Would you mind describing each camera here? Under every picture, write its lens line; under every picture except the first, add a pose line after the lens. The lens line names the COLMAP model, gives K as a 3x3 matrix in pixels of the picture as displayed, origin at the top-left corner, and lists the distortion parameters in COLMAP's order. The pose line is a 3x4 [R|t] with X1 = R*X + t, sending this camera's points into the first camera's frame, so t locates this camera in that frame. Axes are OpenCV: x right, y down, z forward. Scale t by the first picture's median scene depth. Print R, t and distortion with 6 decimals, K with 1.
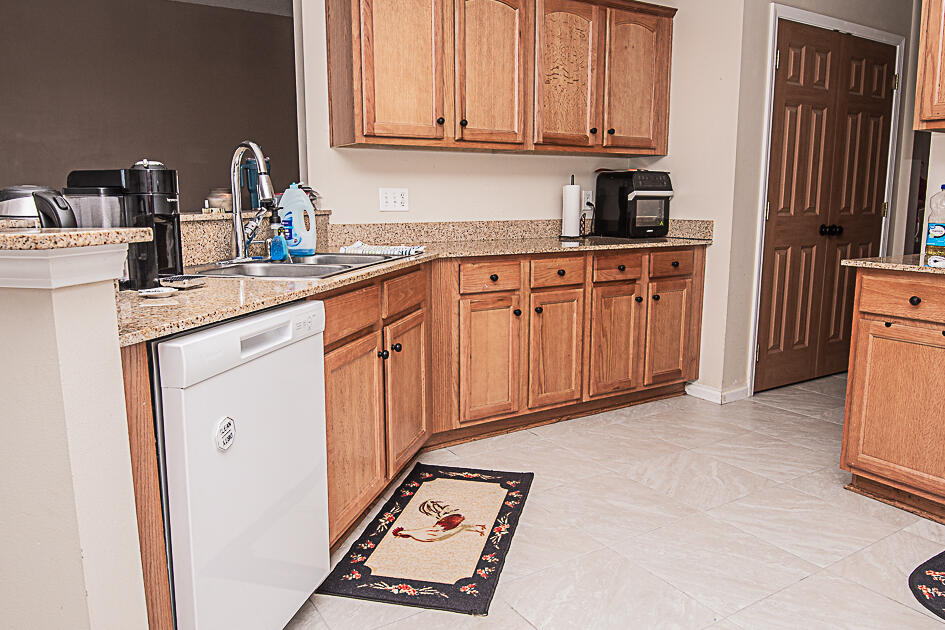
lens RADIAL K [[680.5, 0, 454.9], [0, 680.5, 313.4], [0, 0, 1]] dist [-0.002471, -0.045123]
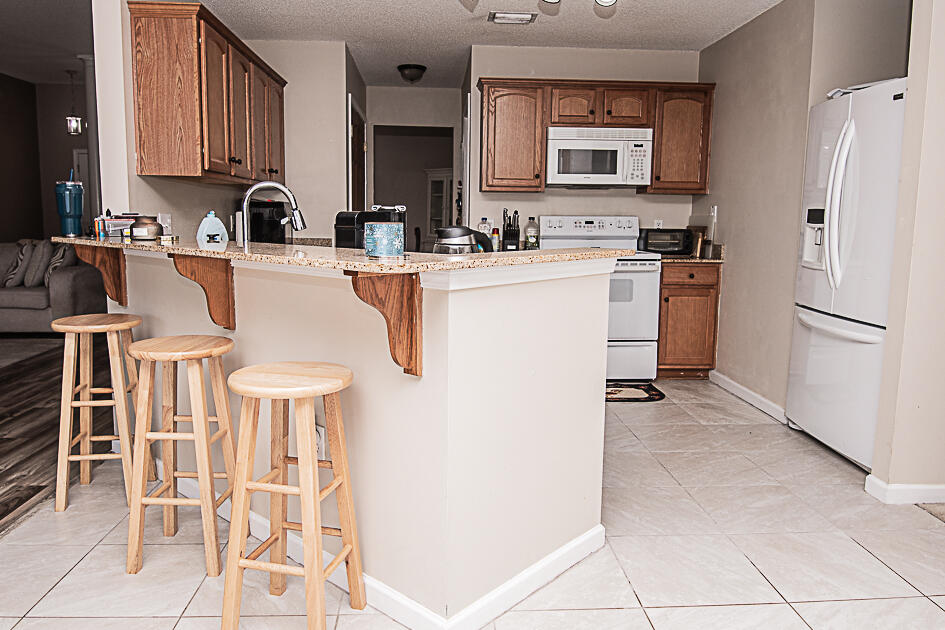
lens RADIAL K [[687.1, 0, 472.5], [0, 687.1, 315.0], [0, 0, 1]] dist [-0.001241, -0.046015]
pose [[0.463024, -0.114749, 0.878886, -0.798170], [0.132251, 0.989428, 0.059508, -0.025751], [-0.876424, 0.088680, 0.473305, 0.075897]]
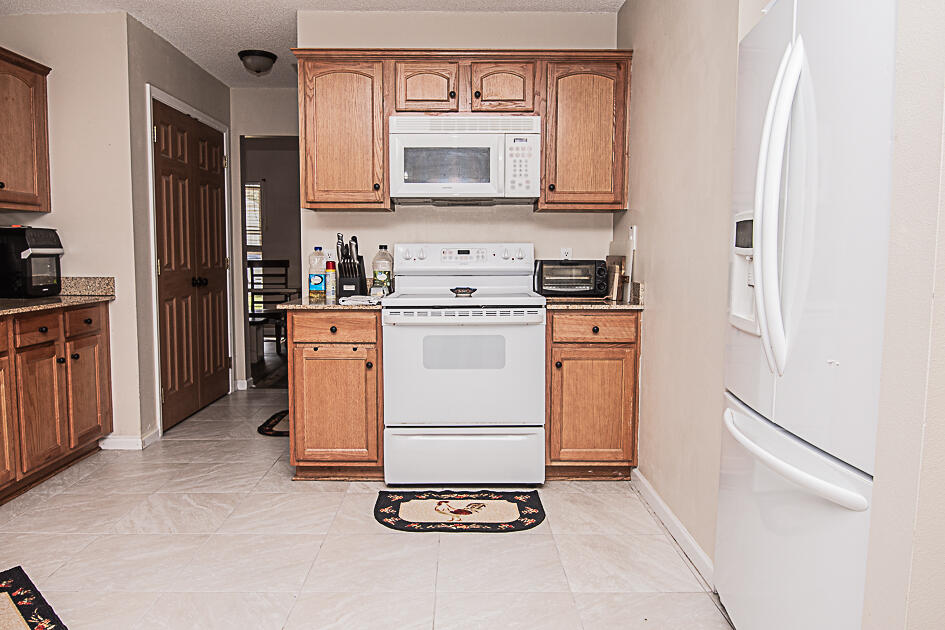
lens RADIAL K [[680.5, 0, 454.9], [0, 680.5, 313.4], [0, 0, 1]] dist [-0.002471, -0.045123]
pose [[0.507920, -0.074297, 0.858194, -0.261414], [0.136455, 0.990634, 0.005002, -0.015354], [-0.850528, 0.114564, 0.513300, 0.024956]]
